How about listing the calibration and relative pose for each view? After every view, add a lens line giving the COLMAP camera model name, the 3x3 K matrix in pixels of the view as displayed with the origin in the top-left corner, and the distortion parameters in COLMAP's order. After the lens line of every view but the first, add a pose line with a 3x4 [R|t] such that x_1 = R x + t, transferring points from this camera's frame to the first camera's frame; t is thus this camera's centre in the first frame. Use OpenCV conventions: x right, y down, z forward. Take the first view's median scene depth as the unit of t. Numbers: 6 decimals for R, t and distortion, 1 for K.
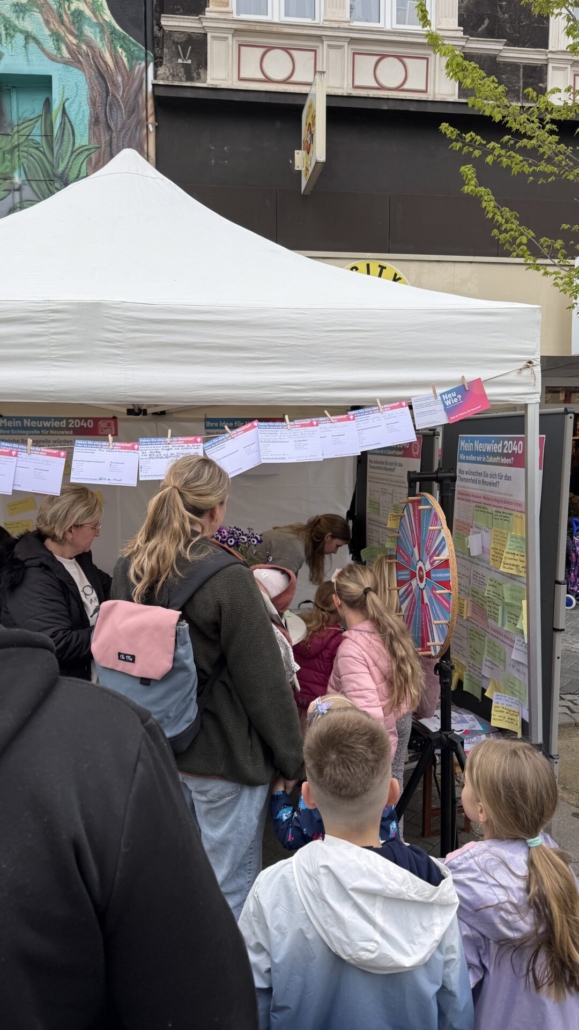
lens RADIAL K [[719.1, 0, 289.5], [0, 719.1, 515.0], [0, 0, 1]] dist [0.077545, -0.000603]
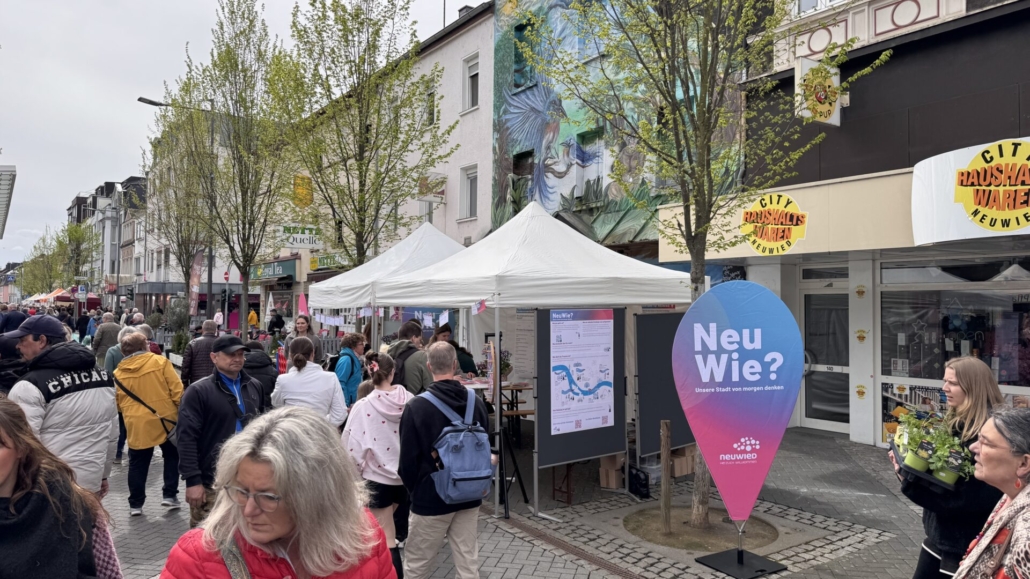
lens RADIAL K [[719.1, 0, 515.0], [0, 719.1, 289.5], [0, 0, 1]] dist [0.077545, -0.000603]
pose [[0.477620, -0.016782, -0.878406, 0.918885], [-0.084439, 0.994312, -0.064908, -0.014014], [0.874500, 0.105173, 0.473486, -0.094533]]
